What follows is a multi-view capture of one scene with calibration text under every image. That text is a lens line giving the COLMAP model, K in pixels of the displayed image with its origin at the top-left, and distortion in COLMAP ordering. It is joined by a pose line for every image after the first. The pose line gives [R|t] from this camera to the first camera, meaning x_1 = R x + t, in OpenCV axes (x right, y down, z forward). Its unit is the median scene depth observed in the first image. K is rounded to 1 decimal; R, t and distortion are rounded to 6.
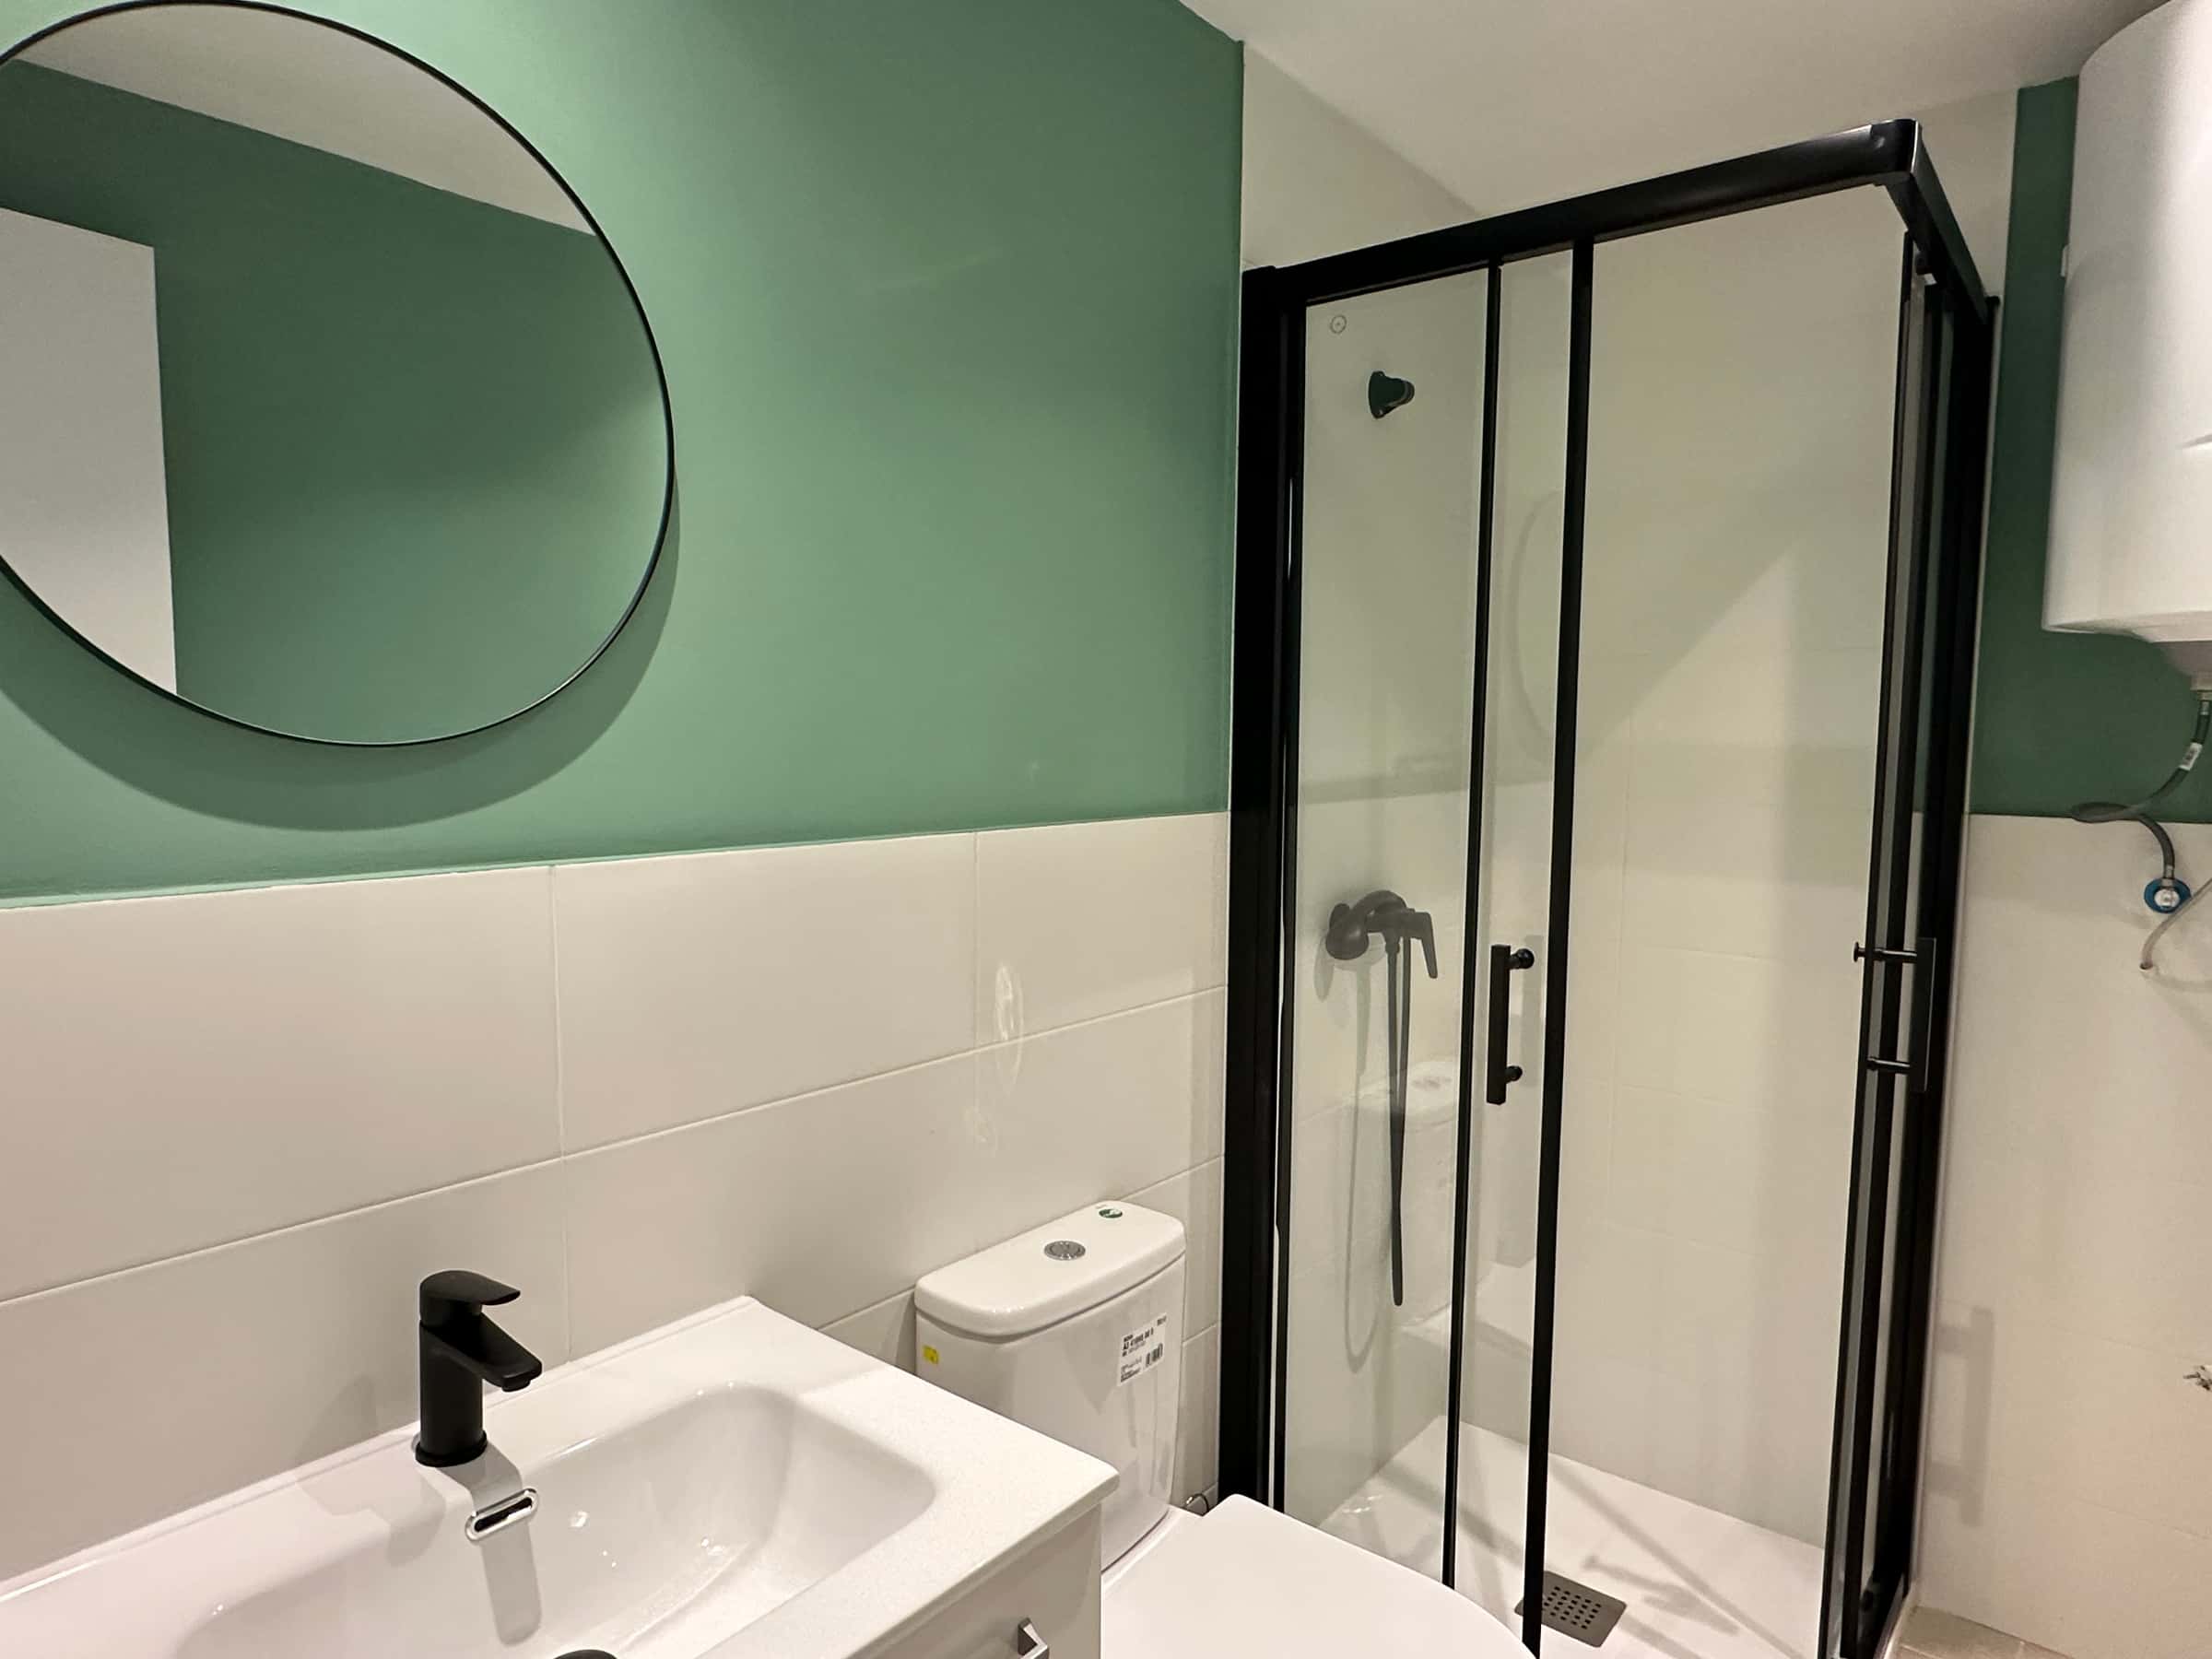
lens RADIAL K [[1324.2, 0, 1106.0], [0, 1324.2, 829.5], [0, 0, 1]] dist [-0.000794, -0.000123]
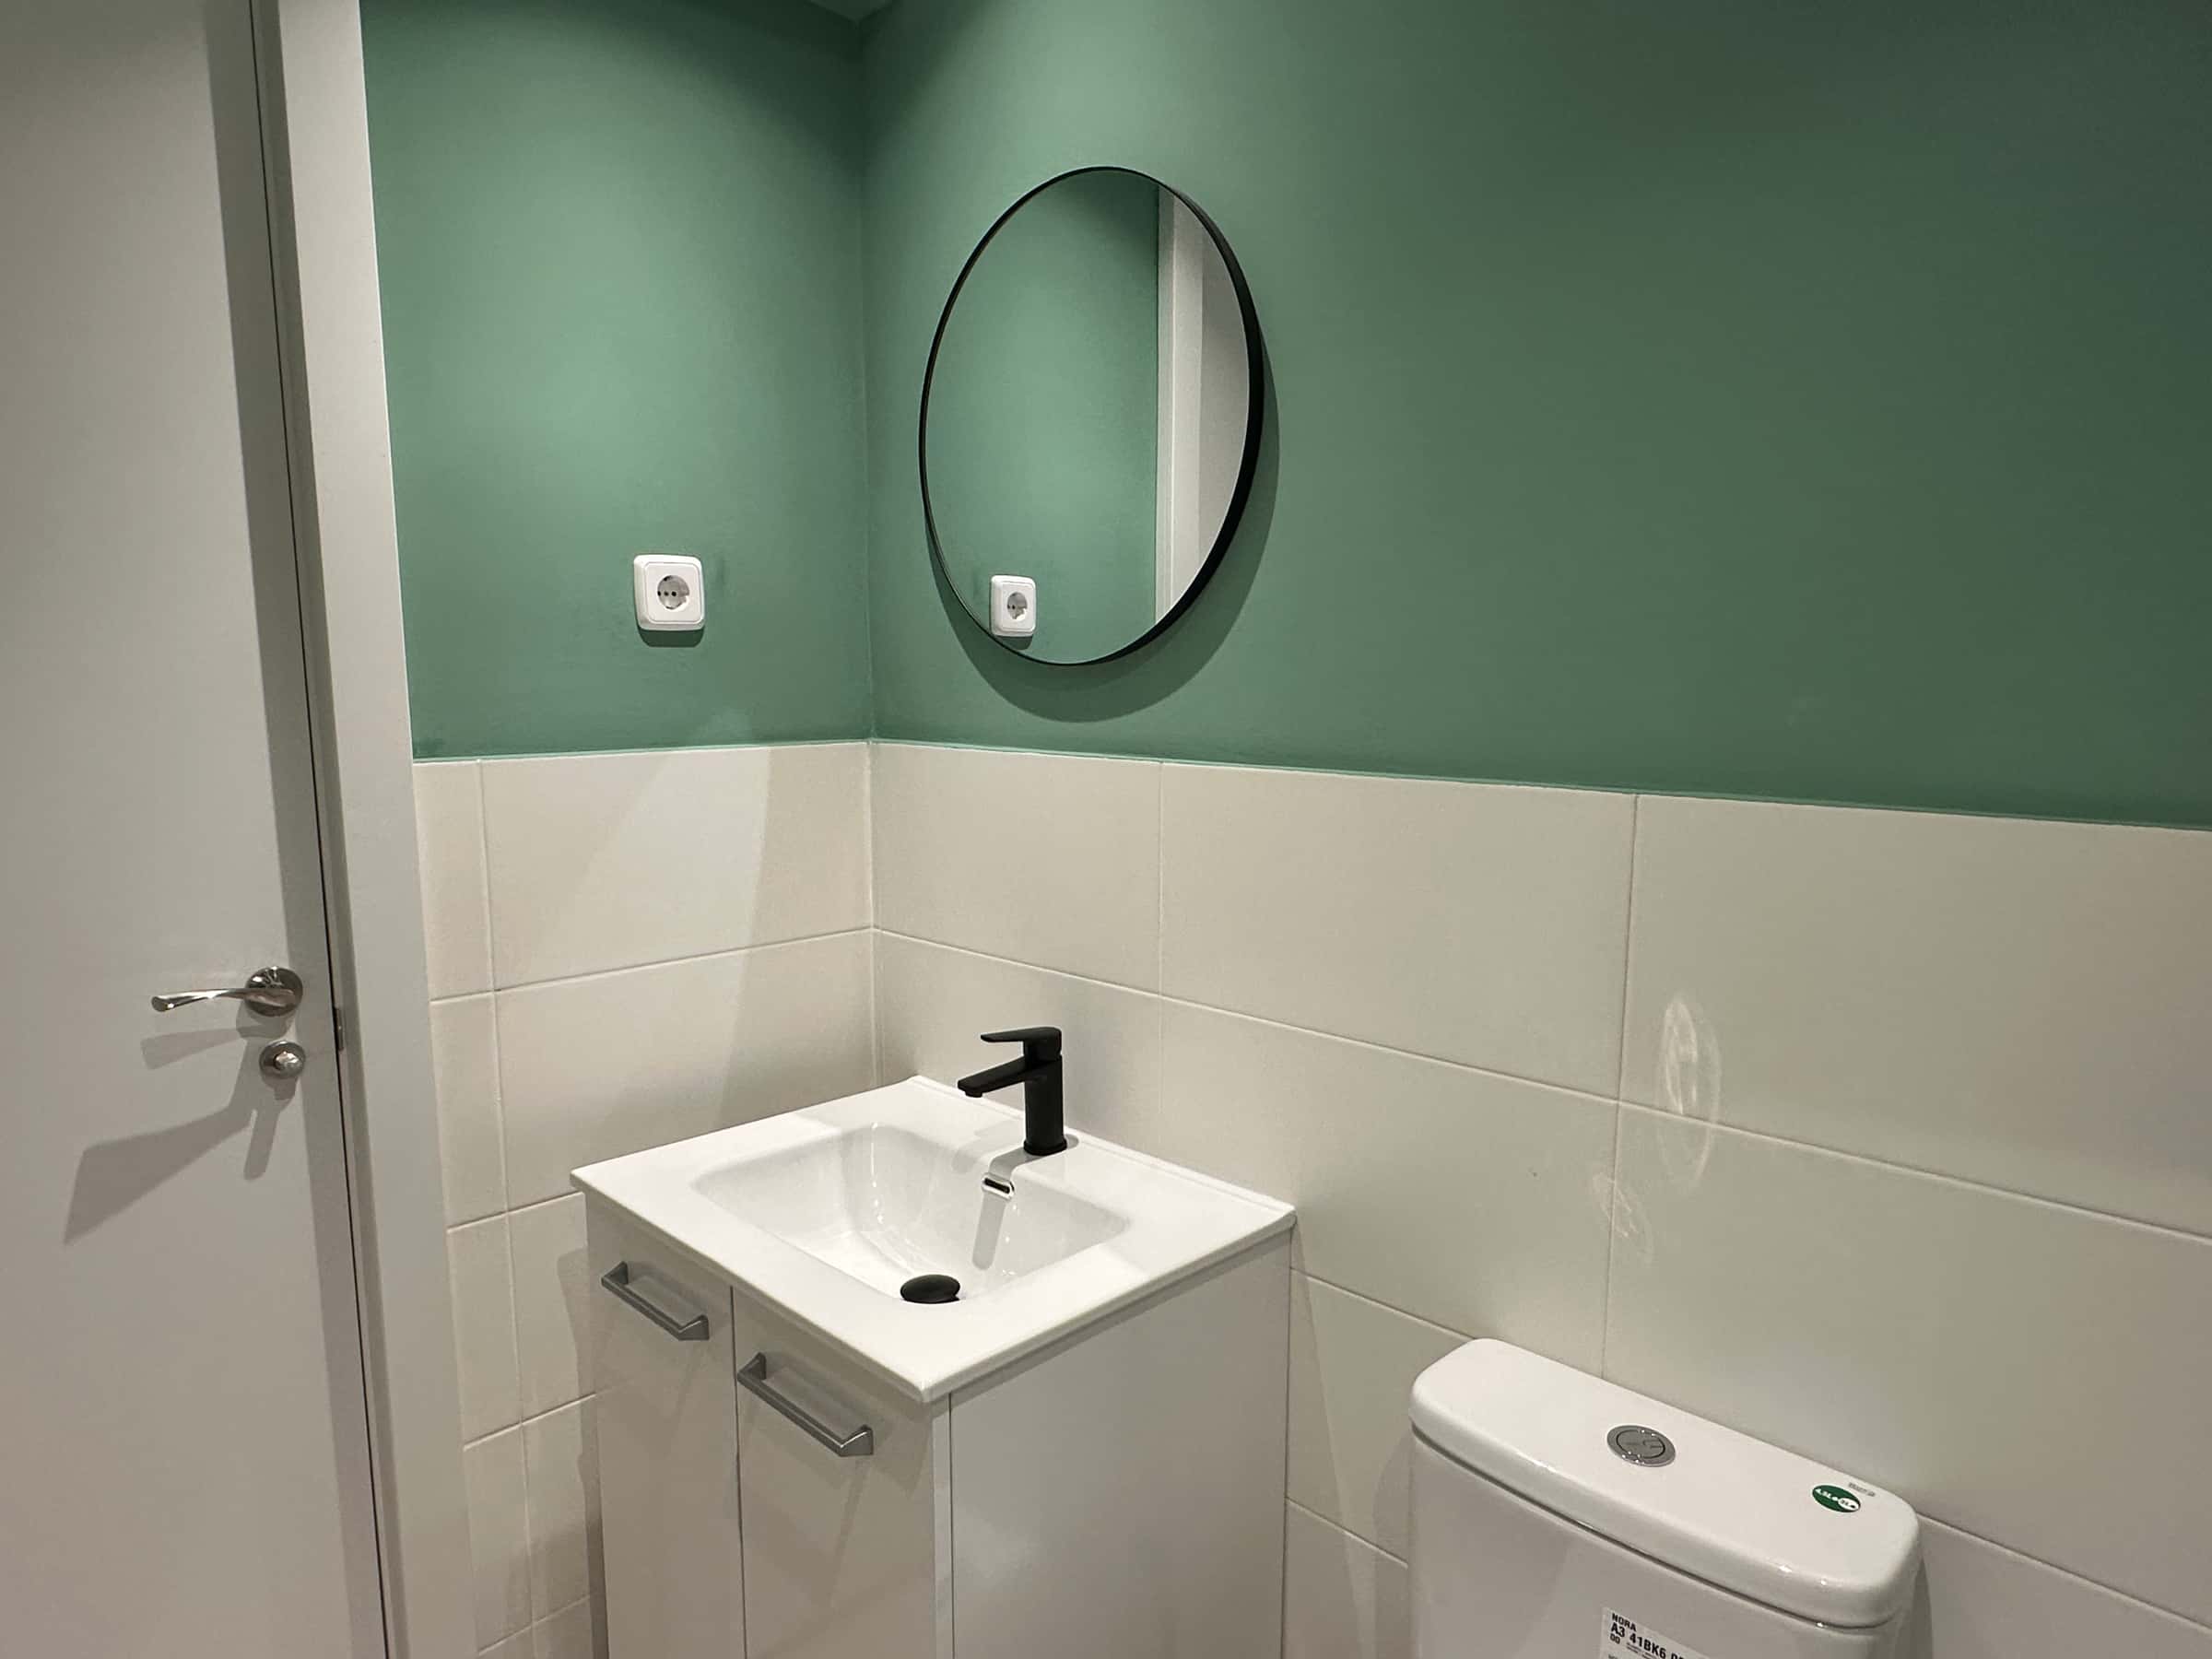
lens RADIAL K [[1324.2, 0, 1106.0], [0, 1324.2, 829.5], [0, 0, 1]] dist [-0.000794, -0.000123]
pose [[-0.090541, 0.107971, -0.990023, 0.602266], [-0.082873, 0.989841, 0.115530, -0.036386], [0.992439, 0.092507, -0.080673, 0.756699]]
